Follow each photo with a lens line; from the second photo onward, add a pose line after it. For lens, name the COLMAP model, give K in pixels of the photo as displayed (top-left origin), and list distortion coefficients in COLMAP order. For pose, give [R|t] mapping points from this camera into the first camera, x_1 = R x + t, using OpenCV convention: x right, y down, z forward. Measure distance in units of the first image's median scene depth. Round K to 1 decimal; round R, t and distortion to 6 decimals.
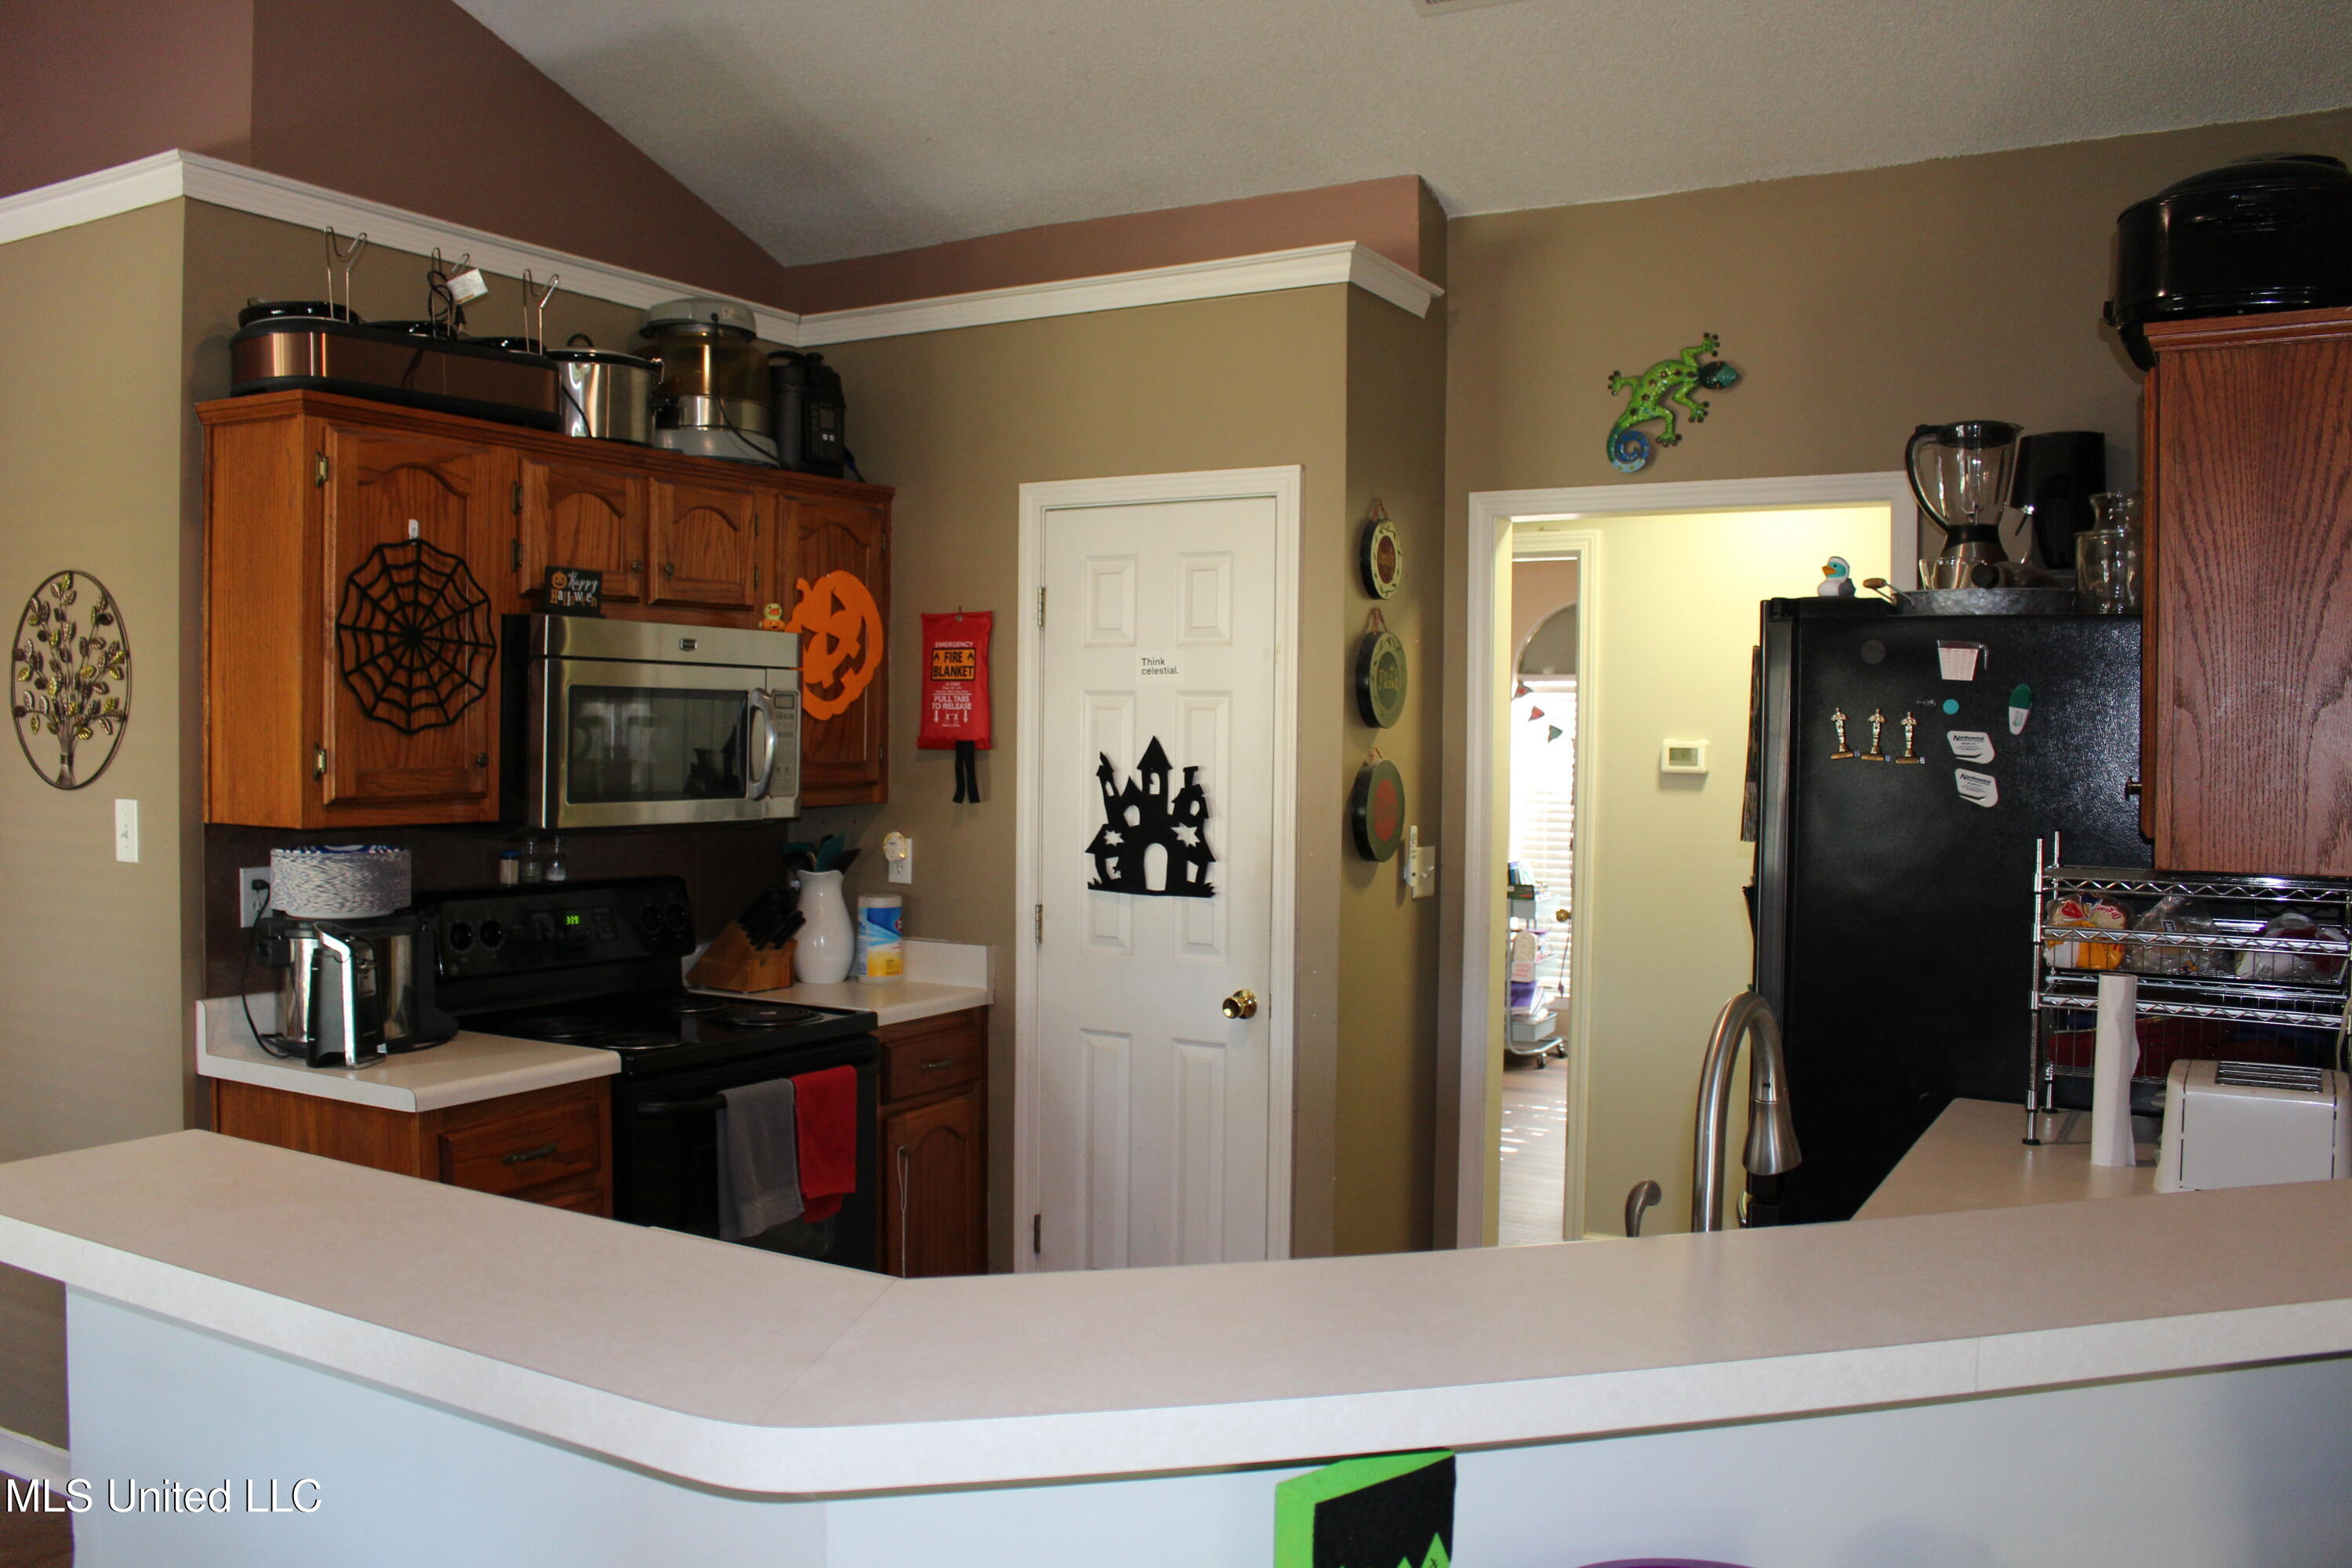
lens RADIAL K [[1955.4, 0, 1147.1], [0, 1955.4, 777.7], [0, 0, 1]] dist [-0.155682, 0.130877]
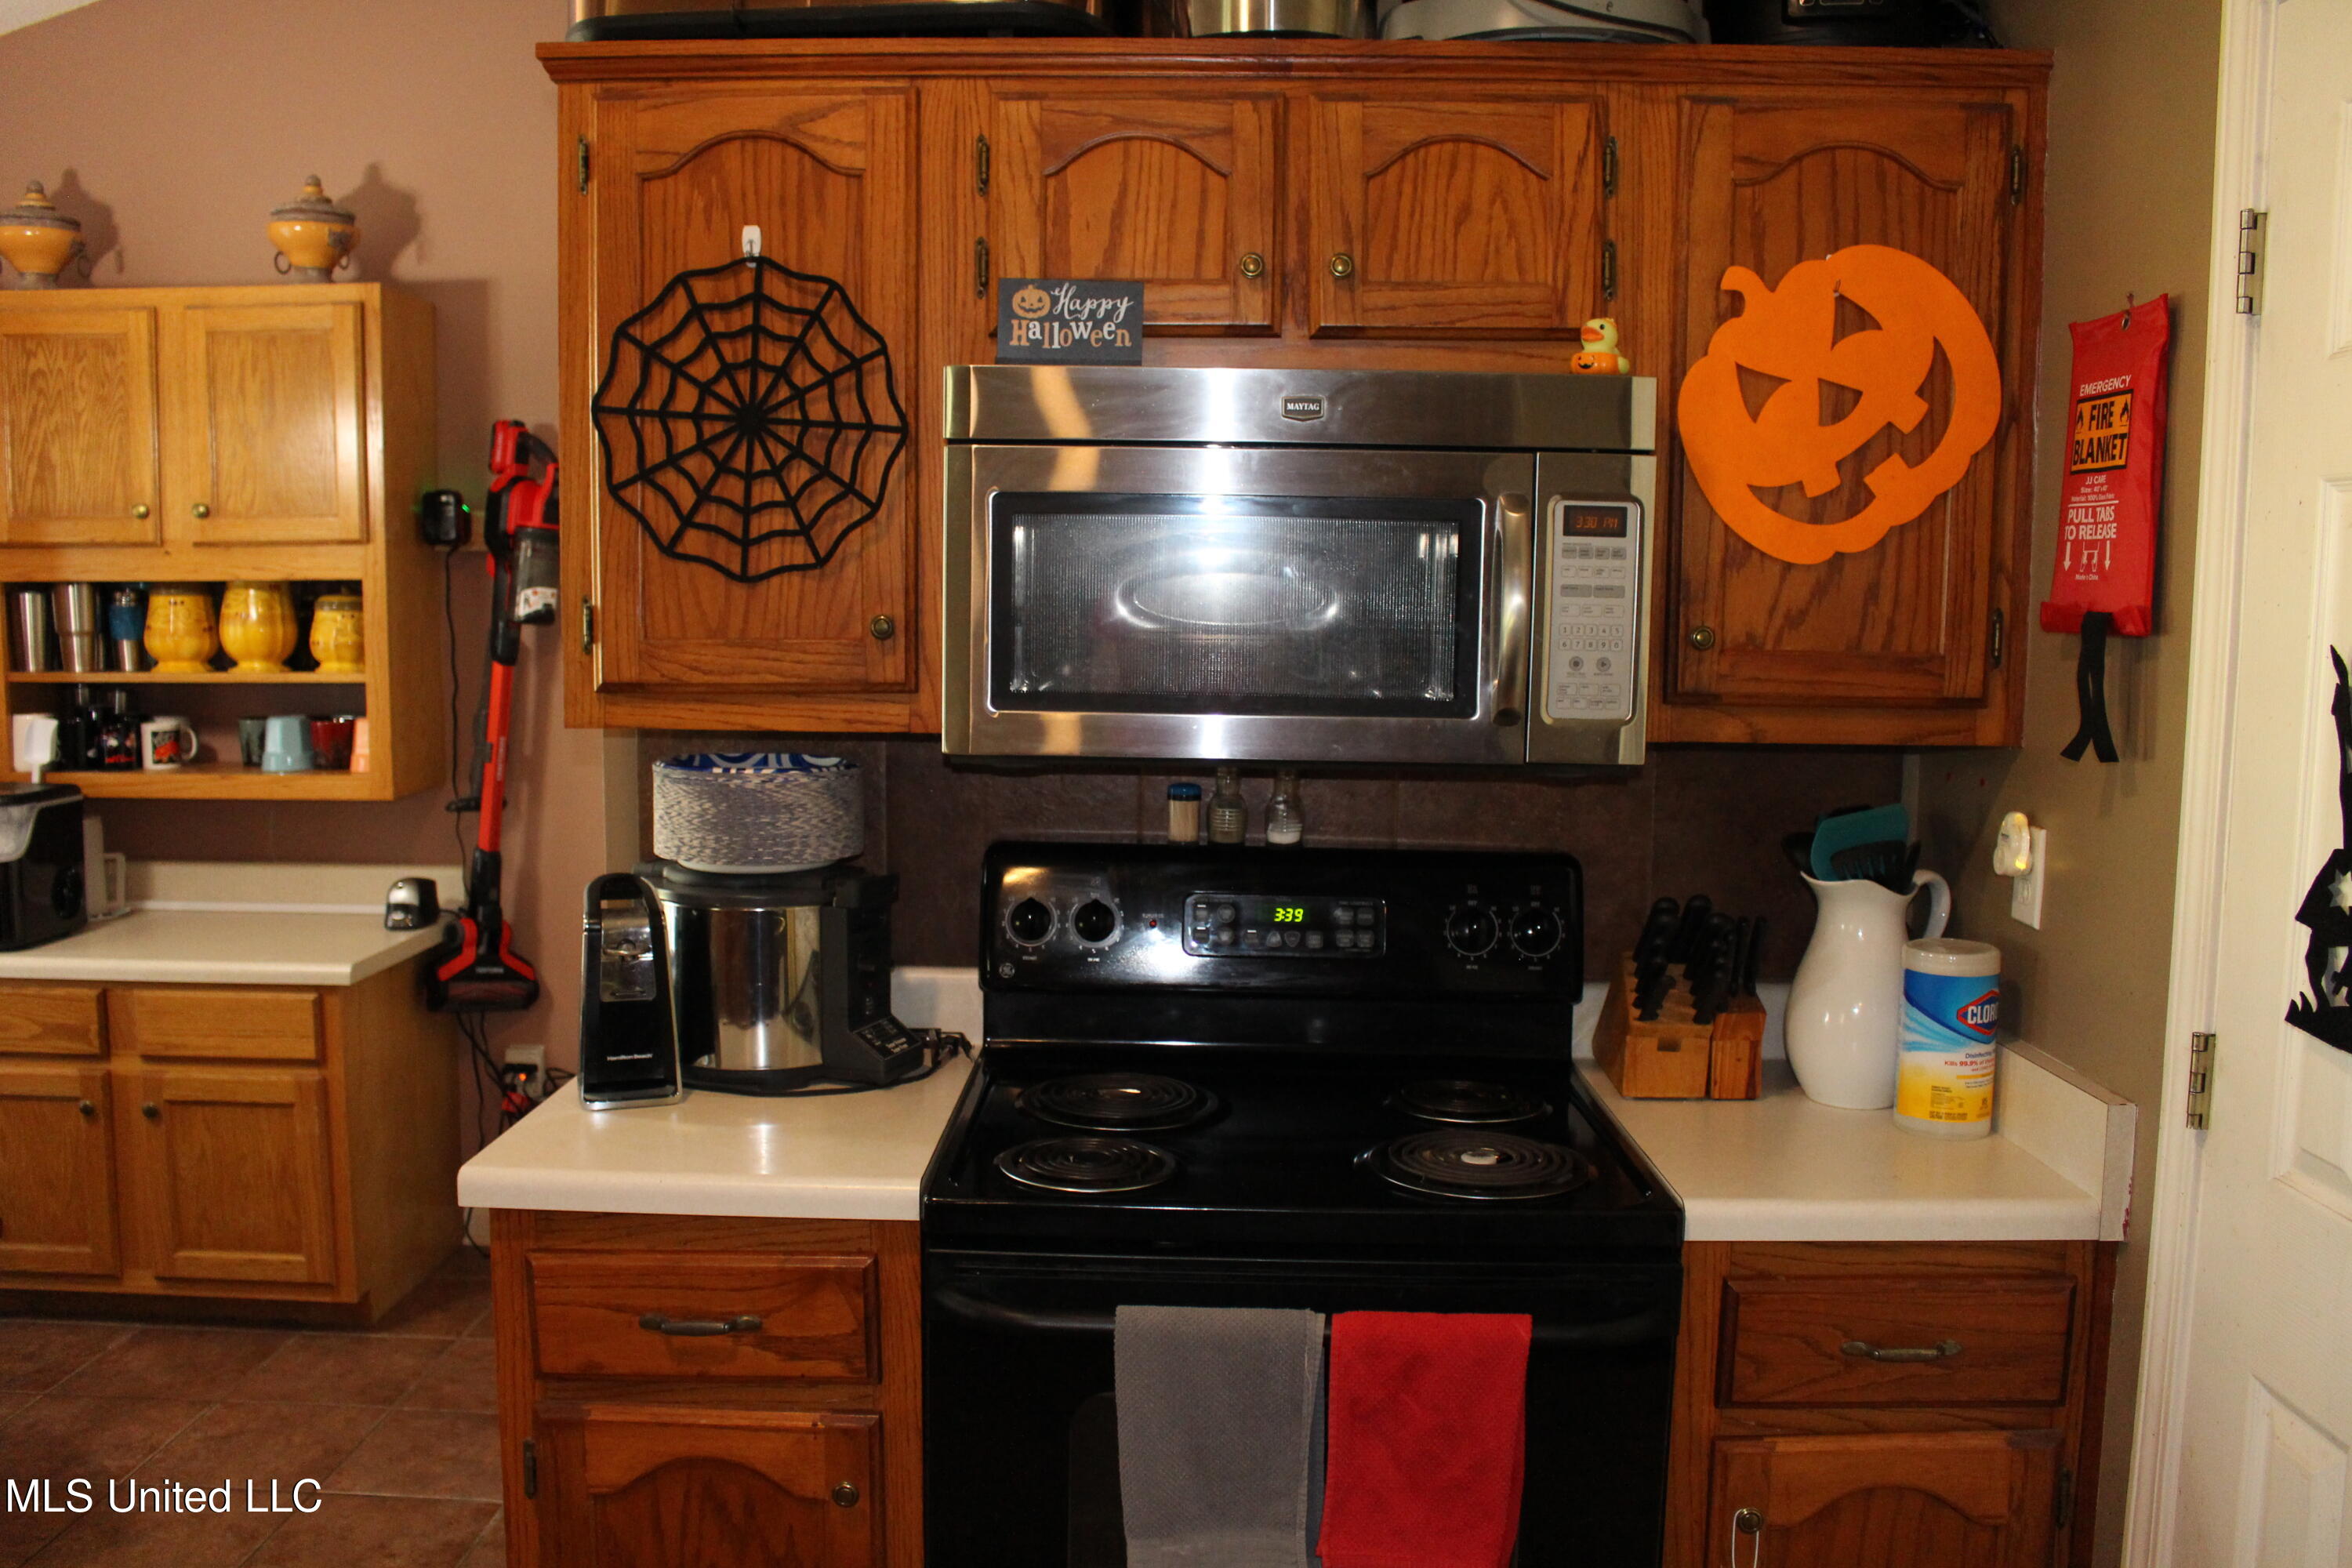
lens RADIAL K [[1955.4, 0, 1147.1], [0, 1955.4, 777.7], [0, 0, 1]] dist [-0.155682, 0.130877]
pose [[0.484358, 0.082169, -0.871002, 0.187601], [-0.028206, 0.996529, 0.078326, -0.011079], [0.874415, -0.013370, 0.484995, 0.706212]]
